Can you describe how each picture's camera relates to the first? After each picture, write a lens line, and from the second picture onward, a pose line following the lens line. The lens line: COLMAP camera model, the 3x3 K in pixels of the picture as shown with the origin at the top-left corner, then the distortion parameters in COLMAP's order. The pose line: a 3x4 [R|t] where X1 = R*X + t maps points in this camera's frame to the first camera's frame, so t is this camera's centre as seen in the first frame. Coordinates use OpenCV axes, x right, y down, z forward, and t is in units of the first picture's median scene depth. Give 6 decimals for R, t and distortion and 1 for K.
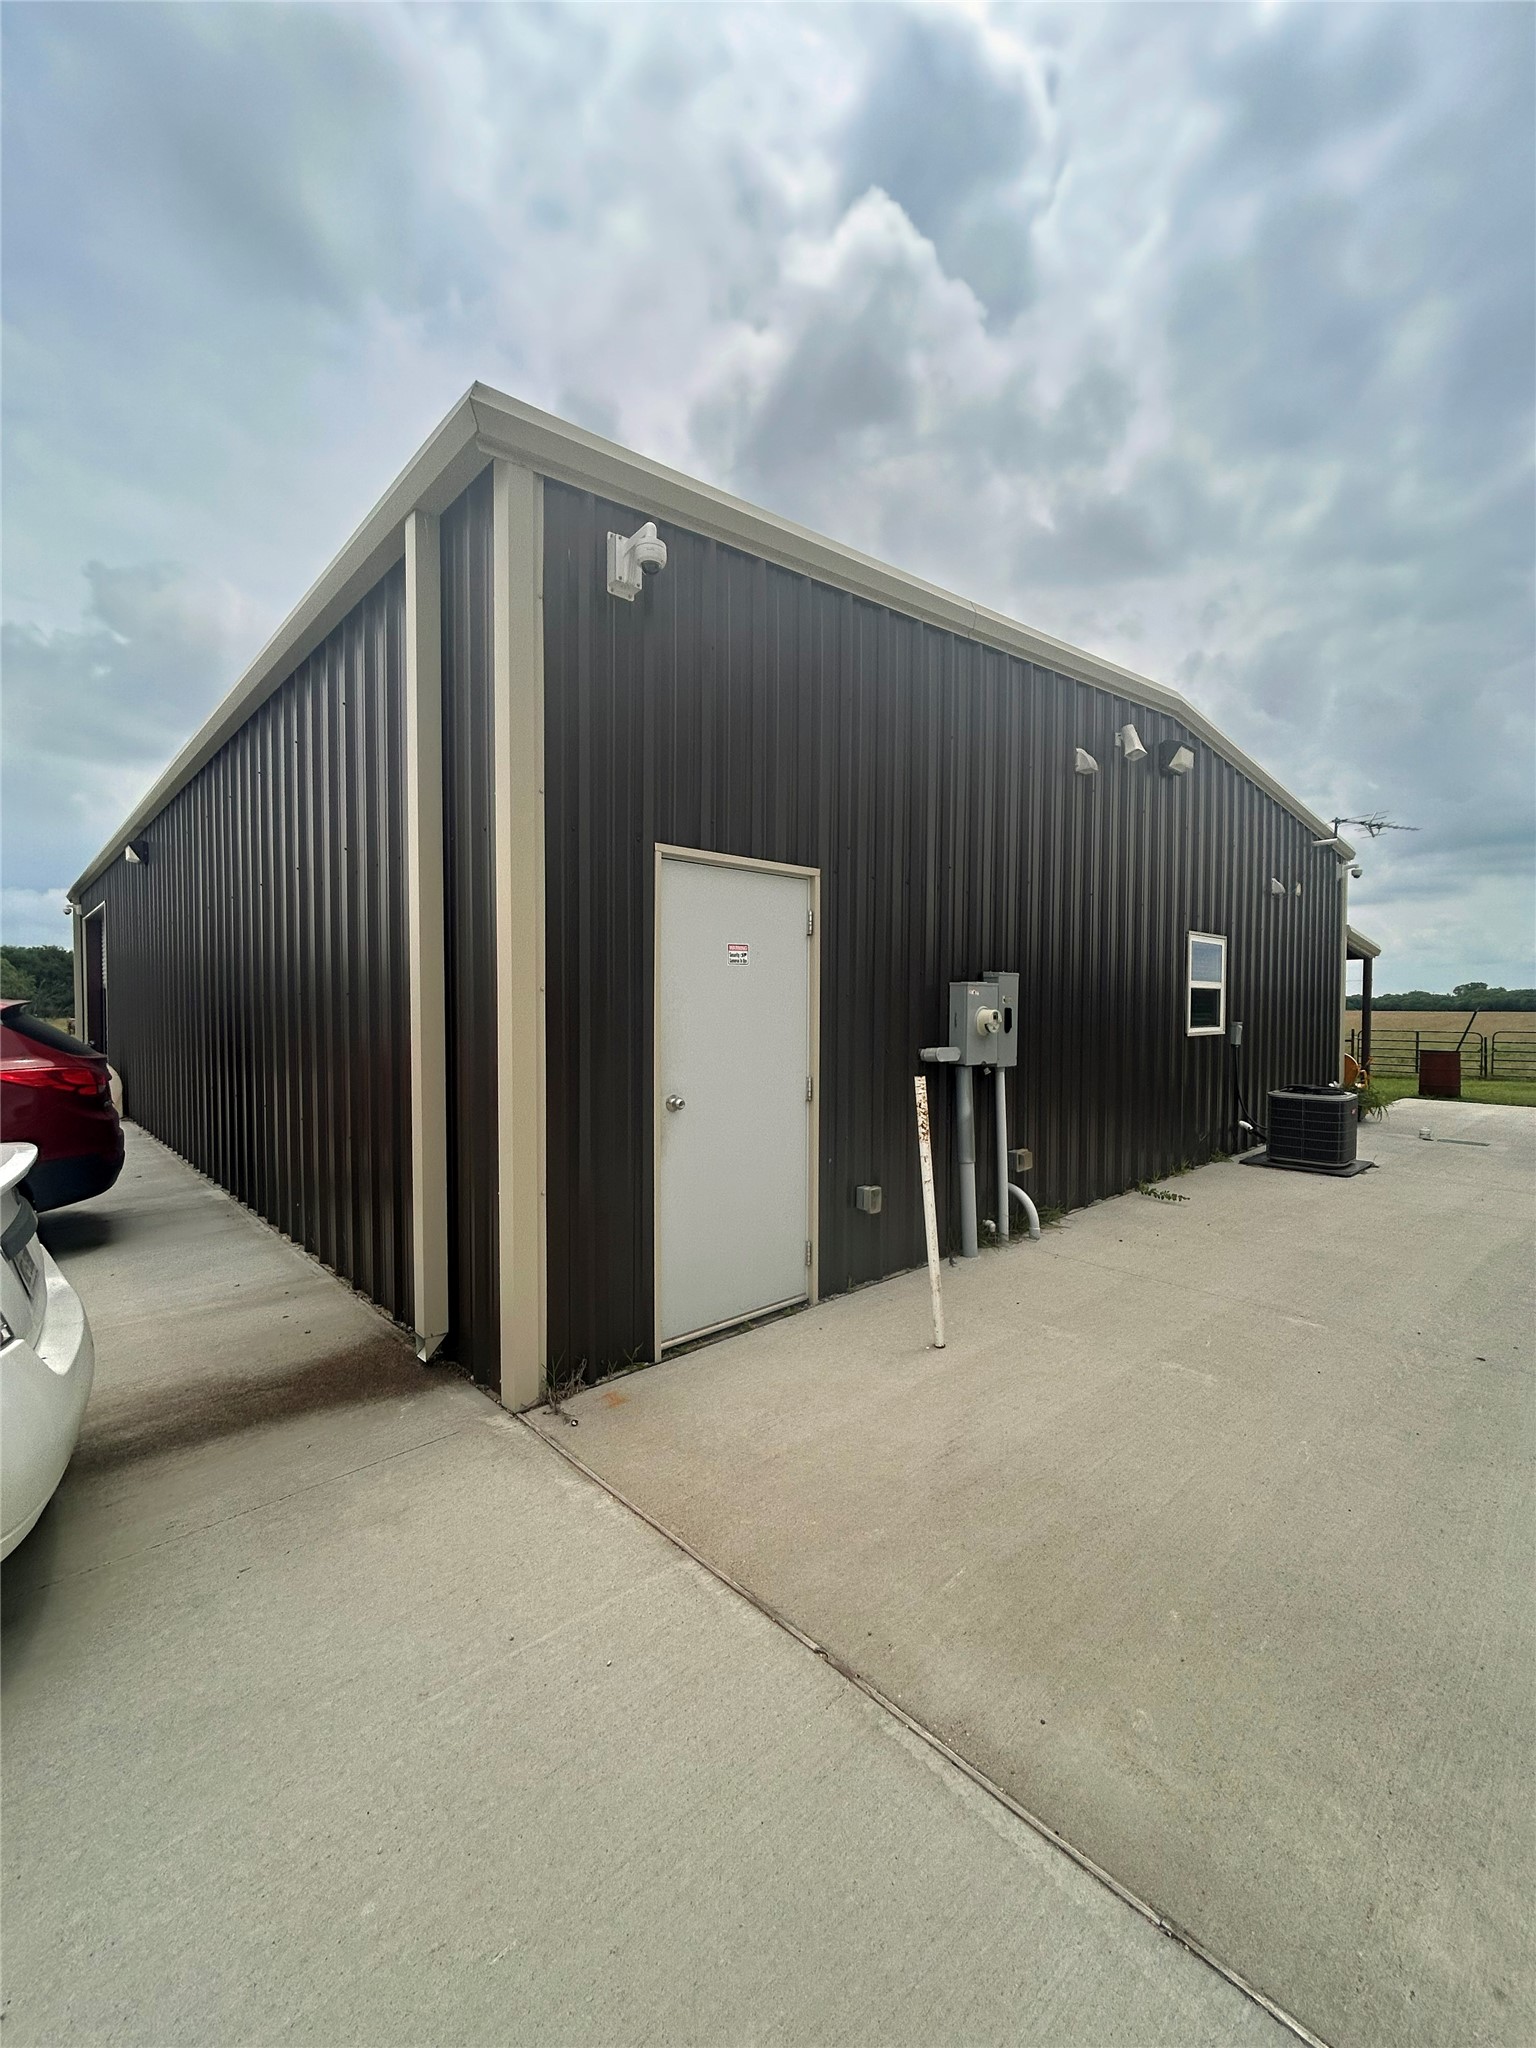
lens RADIAL K [[834.2, 0, 777.3], [0, 834.2, 1027.3], [0, 0, 1]] dist [0.001469, 0.000076]
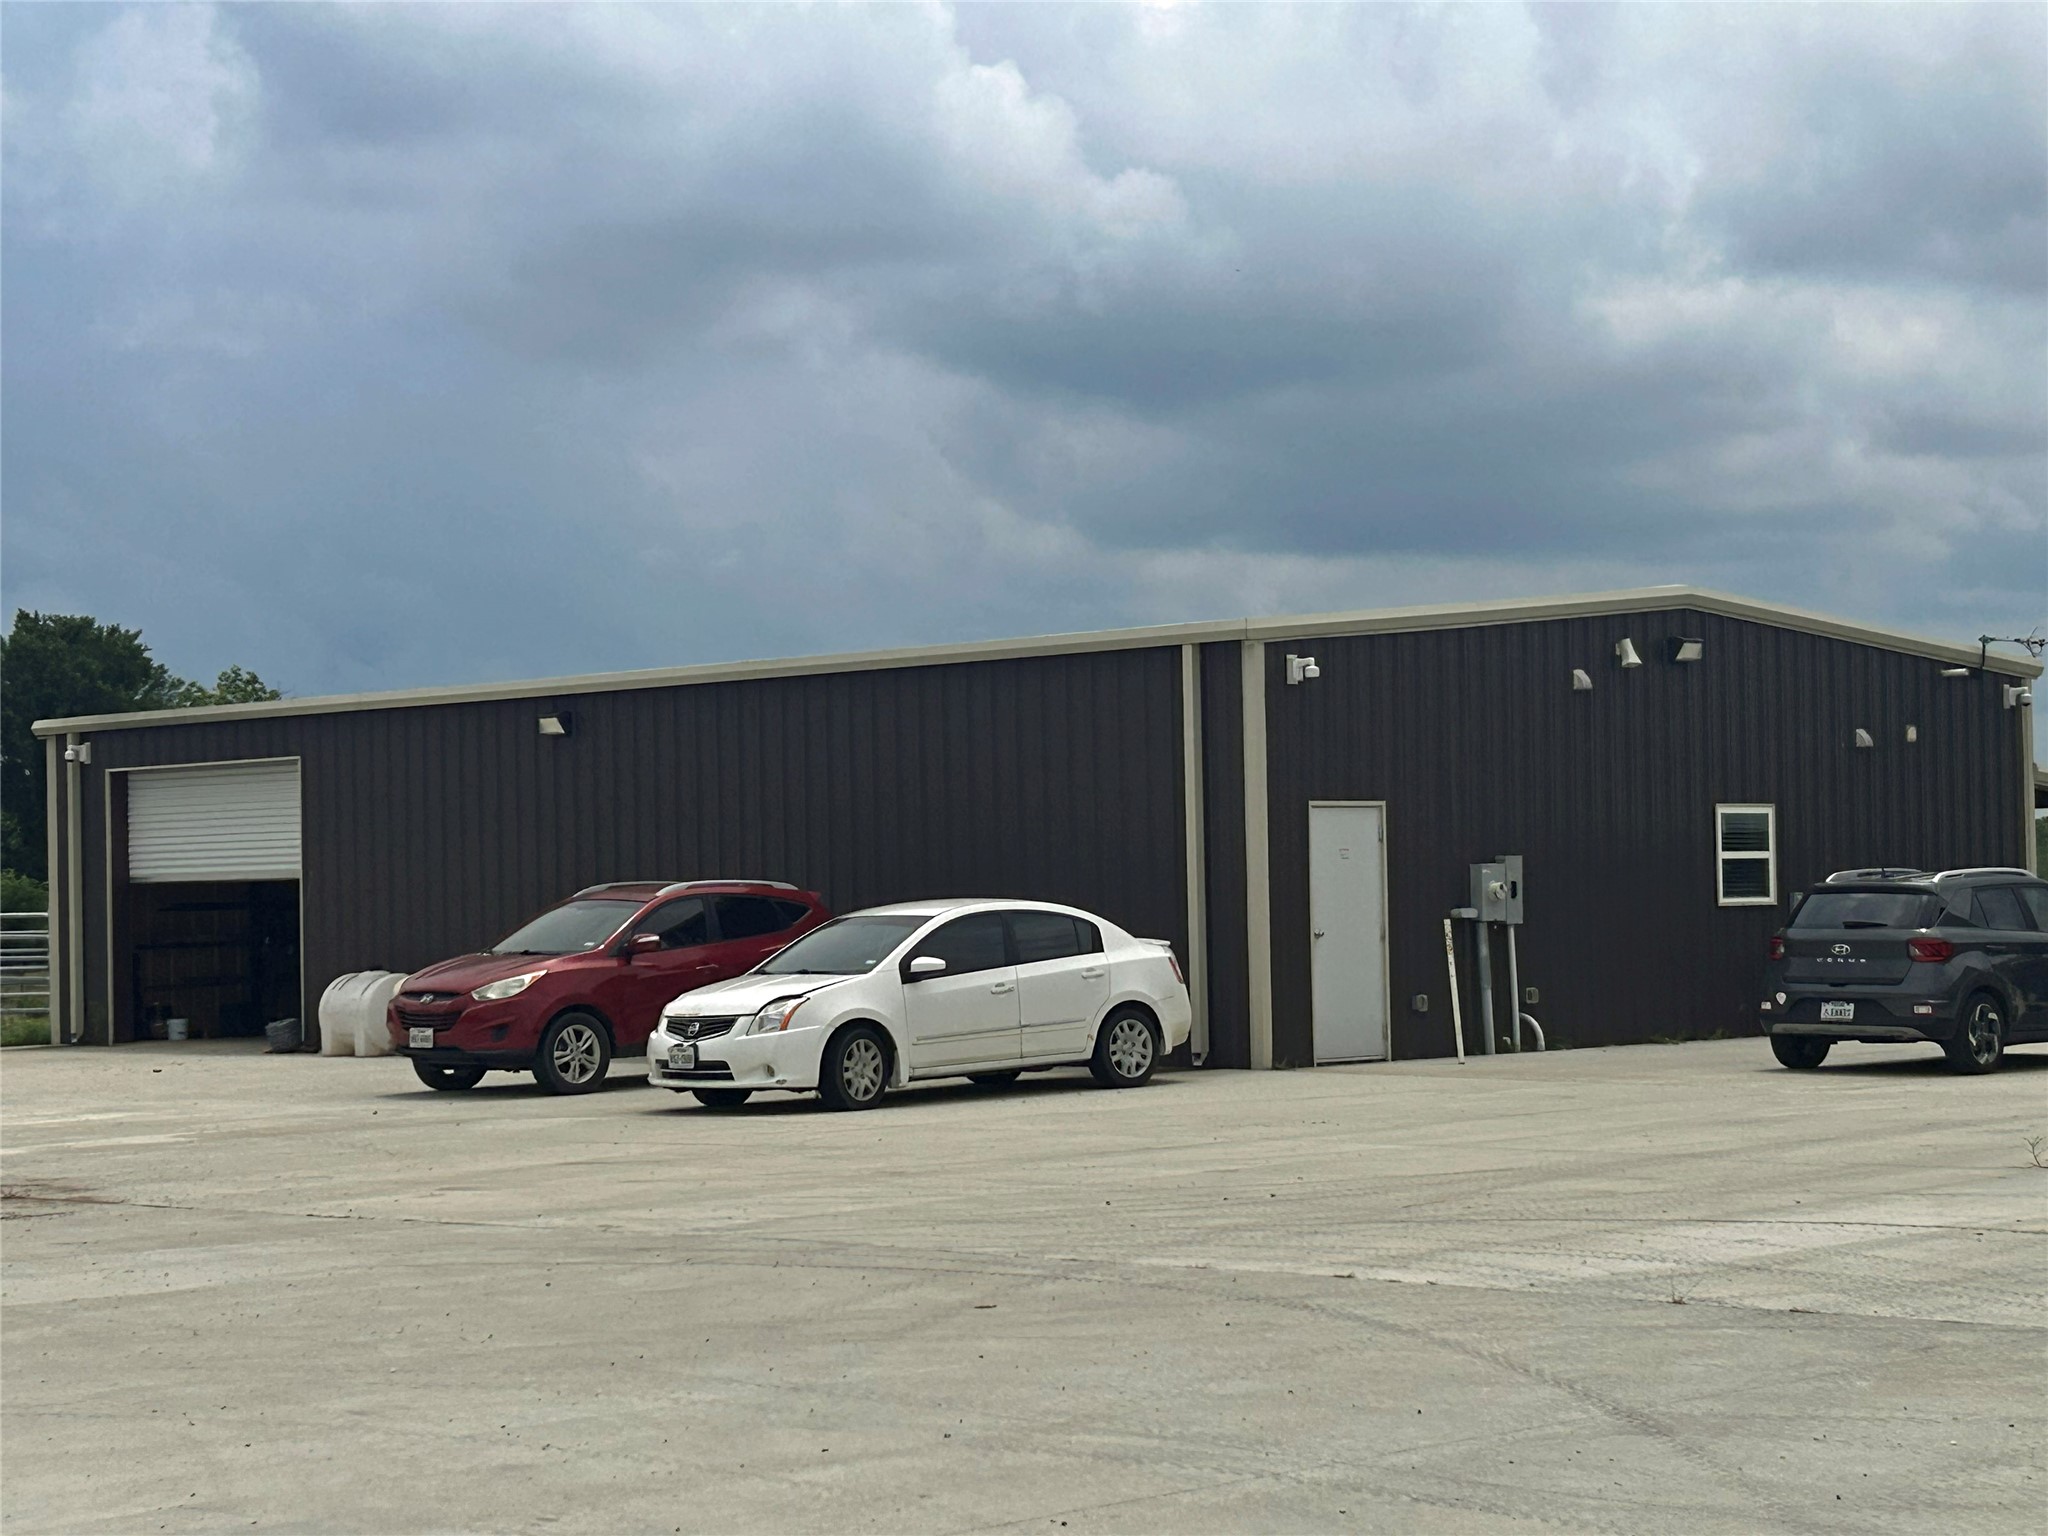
lens RADIAL K [[3876.8, 0, 1022.3], [0, 3876.8, 768.5], [0, 0, 1]] dist [0.060731, 0.000000]
pose [[0.999285, -0.016818, 0.033851, -0.787740], [0.018759, 0.998149, -0.057857, 0.154024], [-0.032815, 0.058450, 0.997751, -5.647916]]
